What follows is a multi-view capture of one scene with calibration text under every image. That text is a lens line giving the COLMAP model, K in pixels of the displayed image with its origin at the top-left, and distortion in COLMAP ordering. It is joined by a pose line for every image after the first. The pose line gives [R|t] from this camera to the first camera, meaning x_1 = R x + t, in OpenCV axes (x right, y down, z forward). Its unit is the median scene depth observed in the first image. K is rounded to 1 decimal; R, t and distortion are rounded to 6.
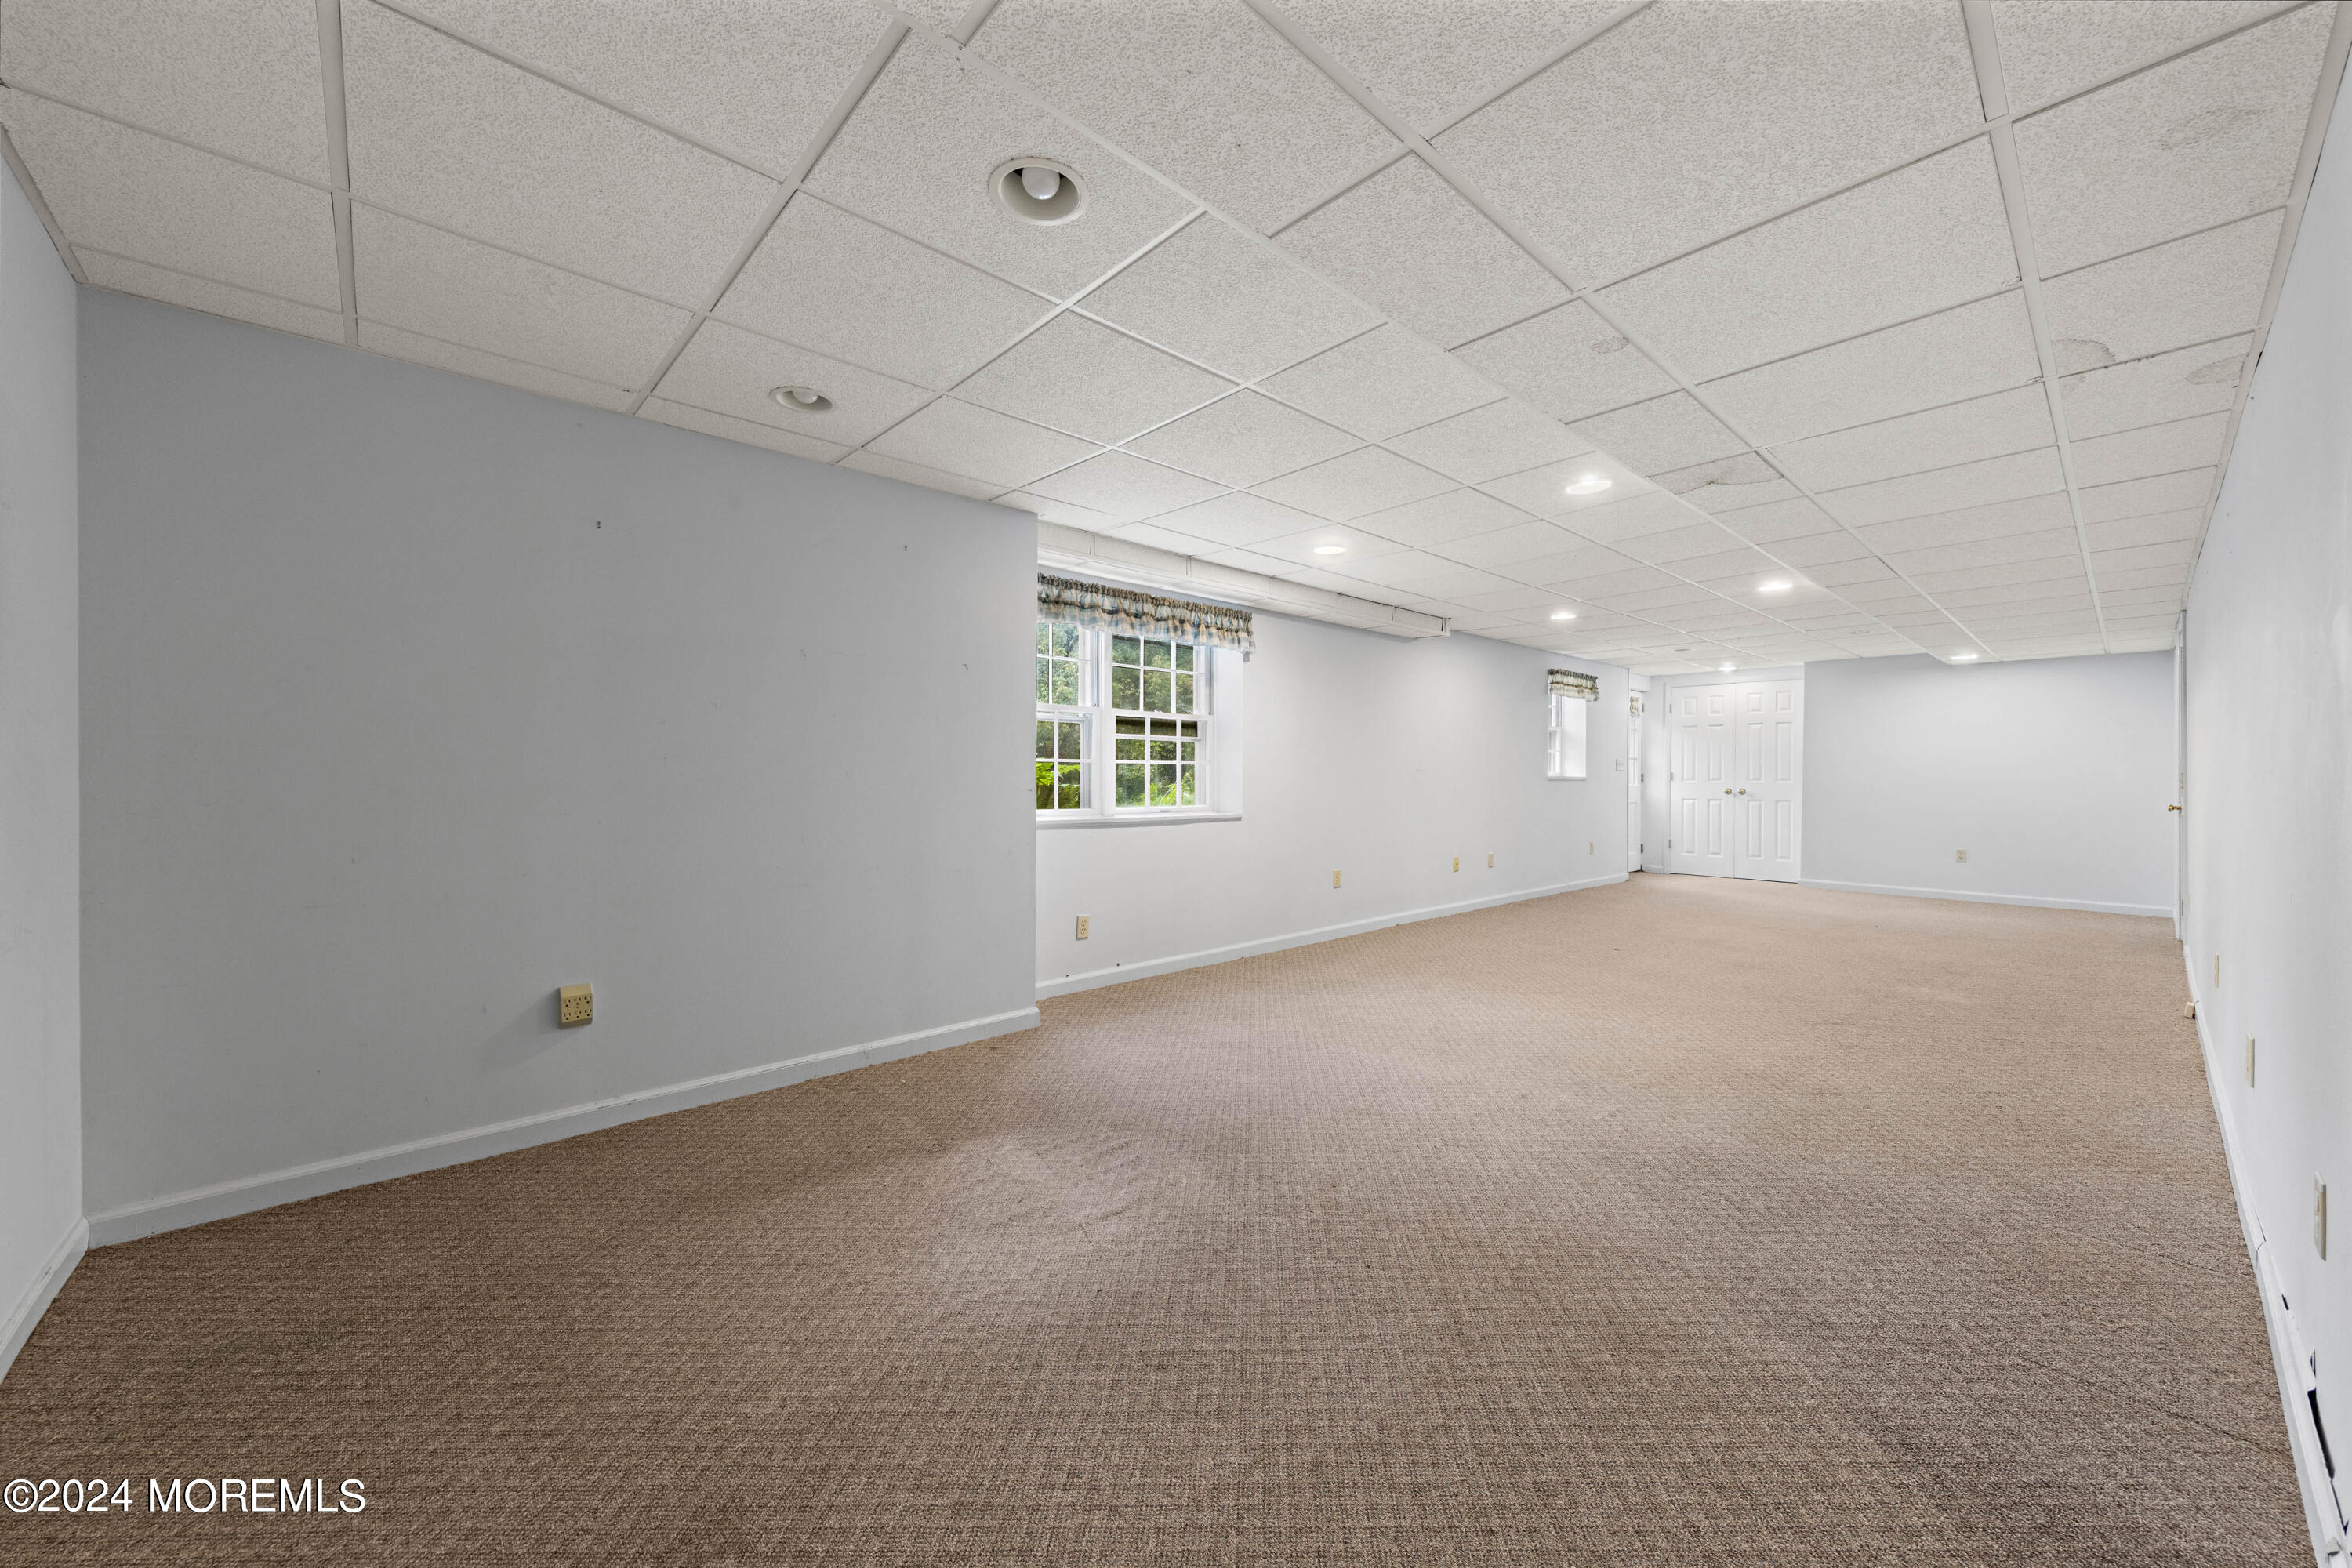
lens RADIAL K [[865.5, 0, 1178.5], [0, 865.5, 772.4], [0, 0, 1]] dist [0.008164, -0.000425]
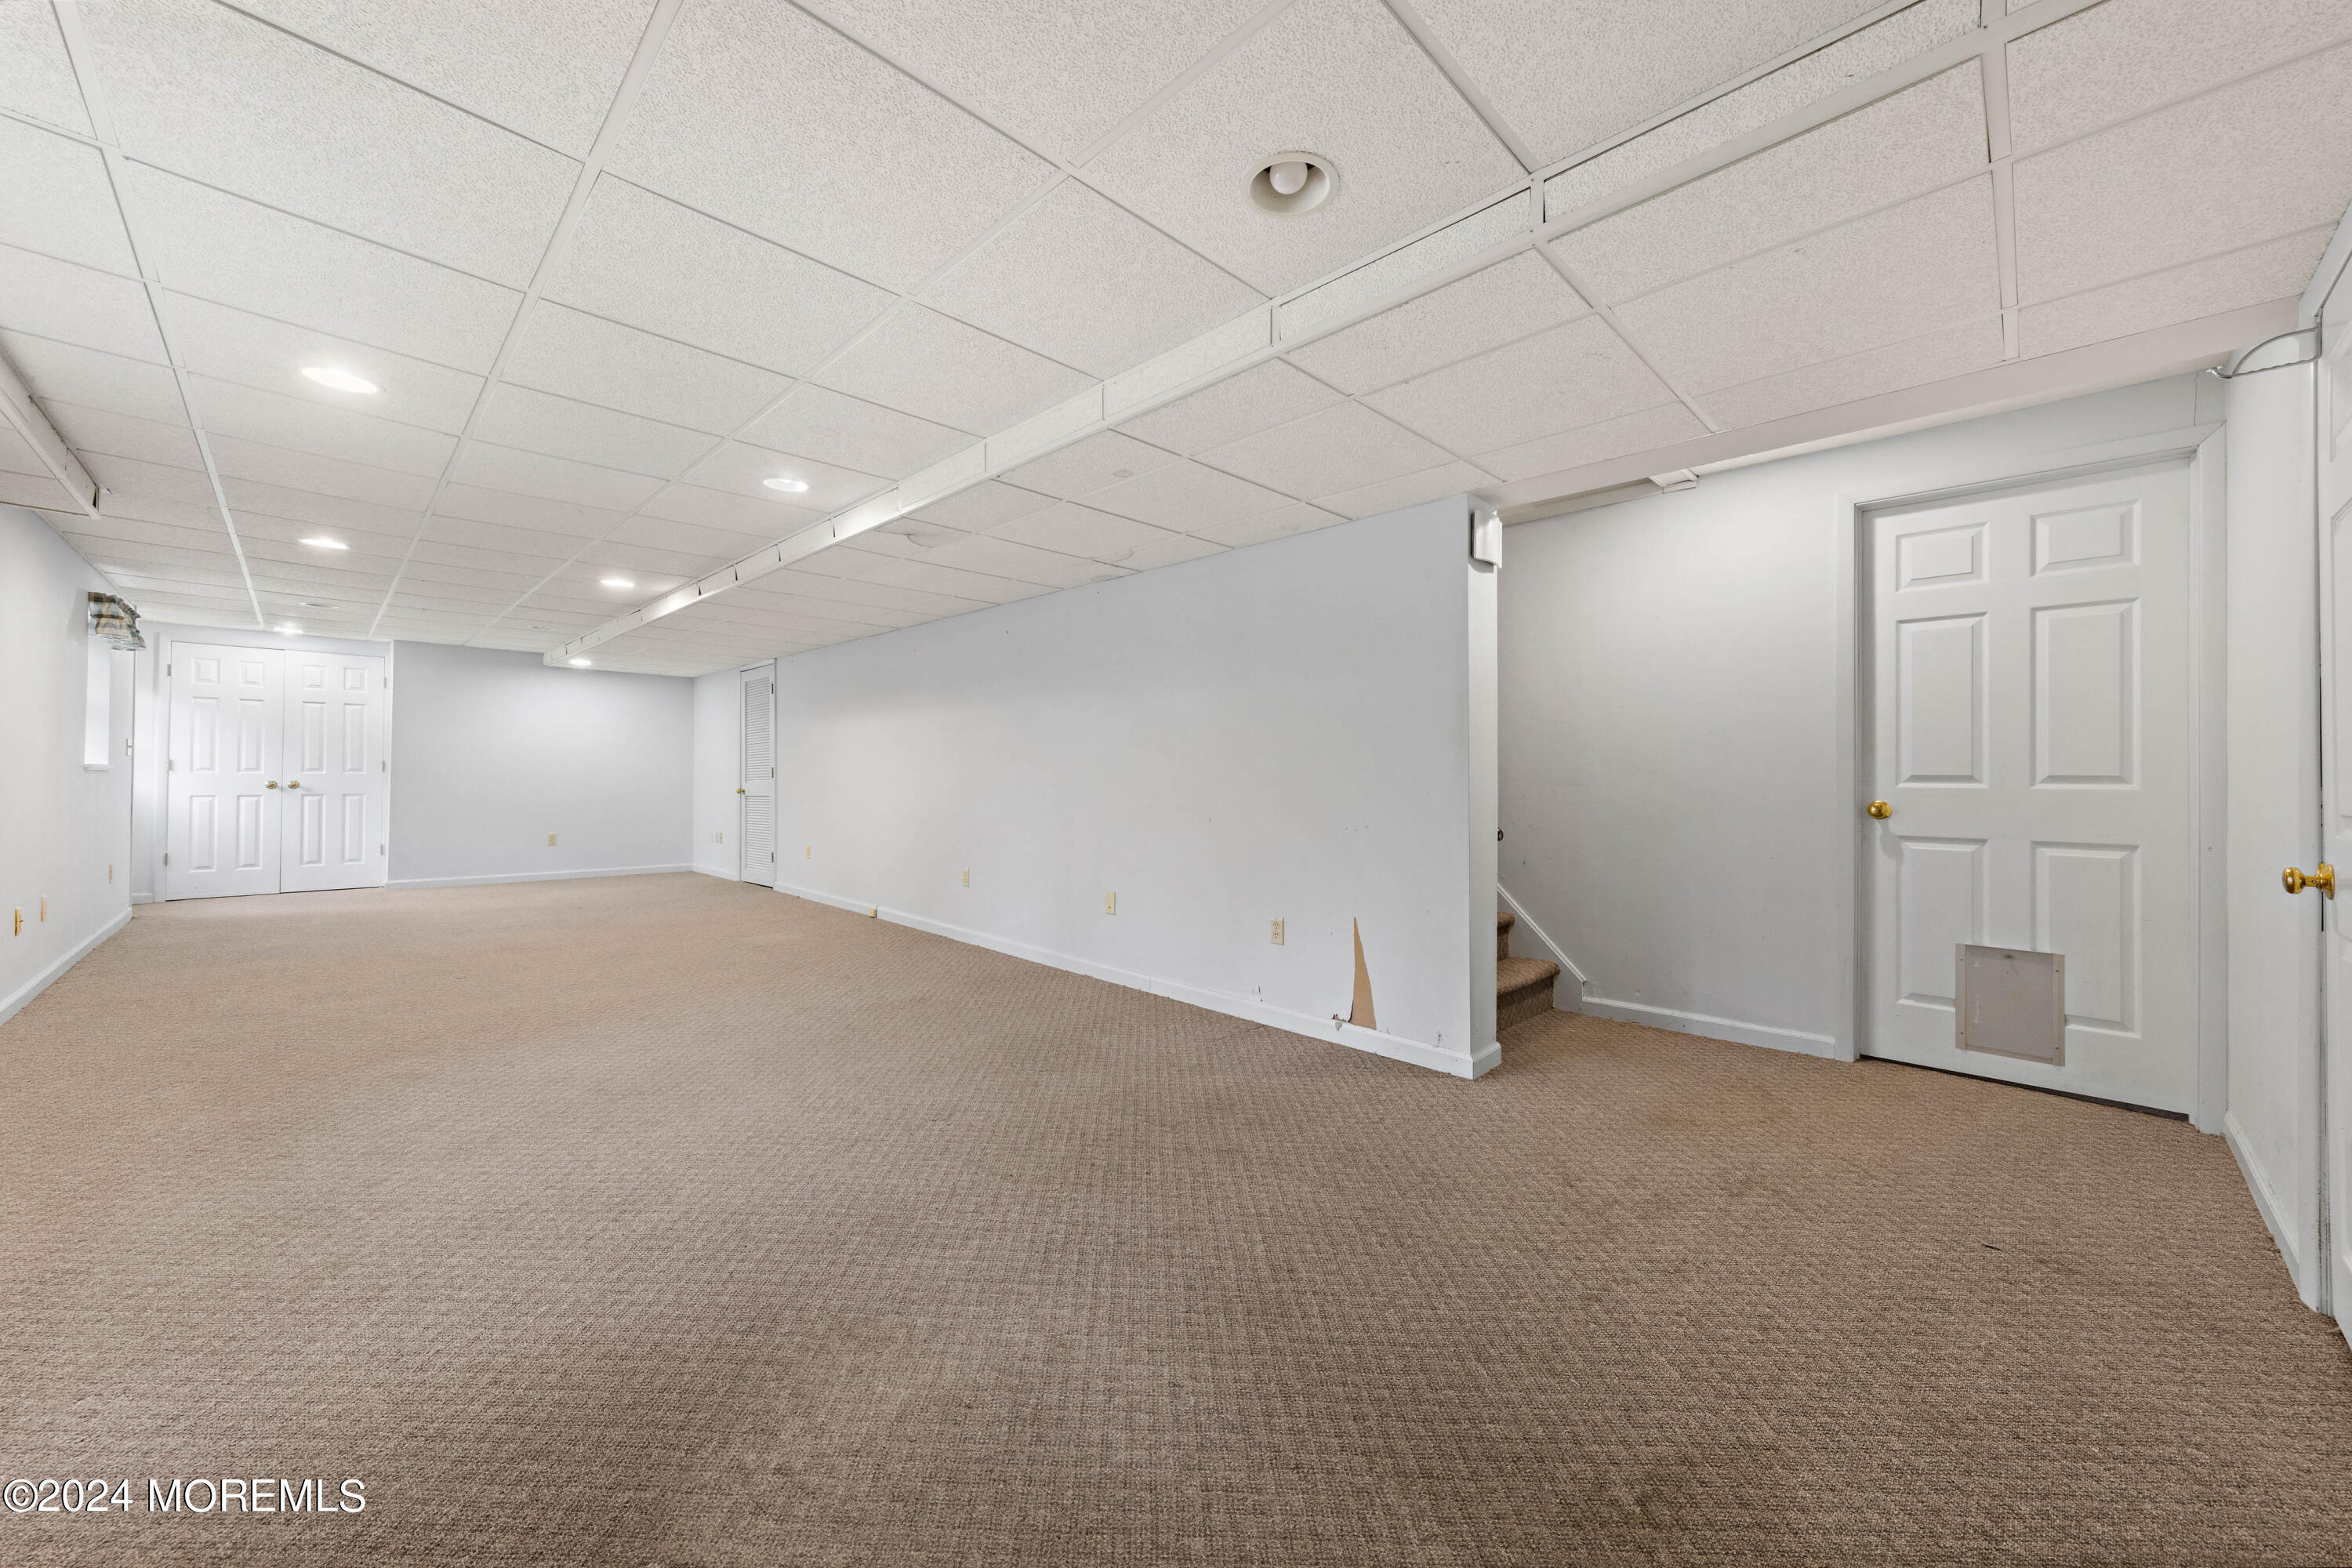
lens RADIAL K [[865.5, 0, 1189.6], [0, 865.5, 764.7], [0, 0, 1]] dist [0.008164, -0.000425]
pose [[-0.054186, 0.008528, 0.998494, -0.367581], [-0.010974, 0.999898, -0.009135, 0.002797], [-0.998471, -0.011452, -0.054087, 0.371836]]
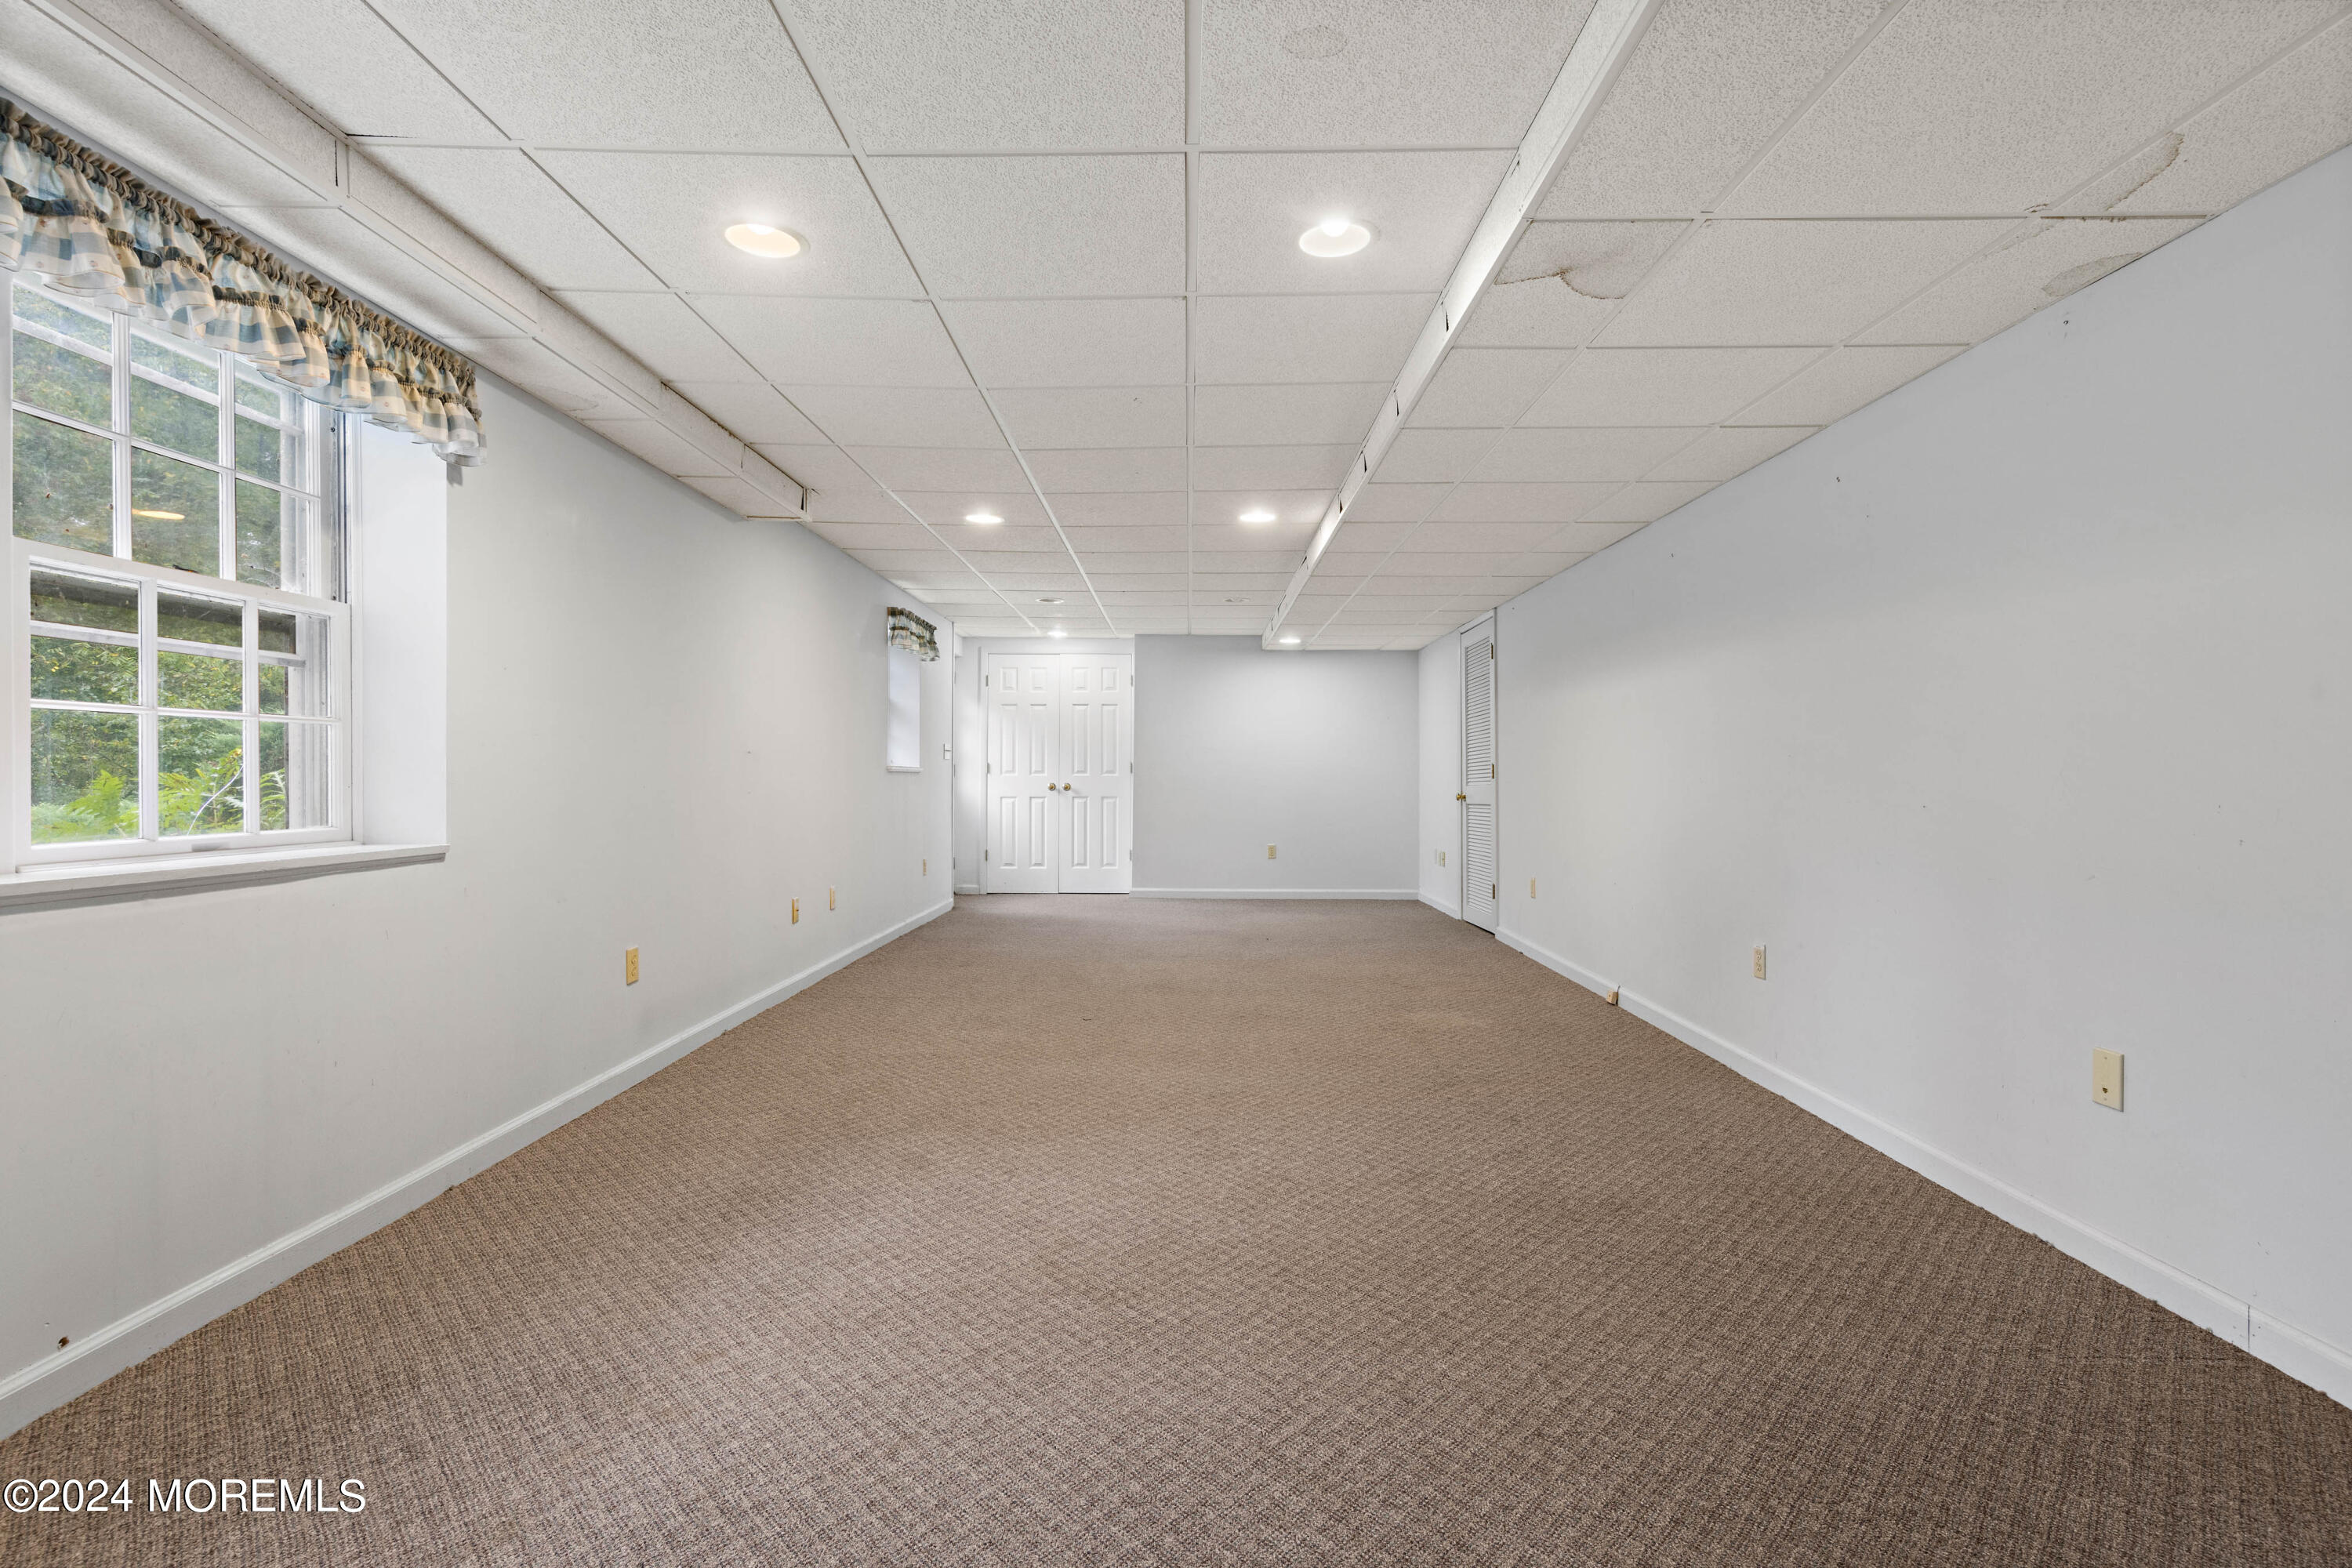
lens RADIAL K [[1110.7, 0, 1185.3], [0, 1110.7, 776.6], [0, 0, 1]] dist [0.007907, -0.001851]
pose [[0.675887, -0.002611, 0.737001, -0.082021], [-0.002245, 0.999982, 0.005601, 0.010774], [-0.737002, -0.005440, 0.675869, 0.373264]]
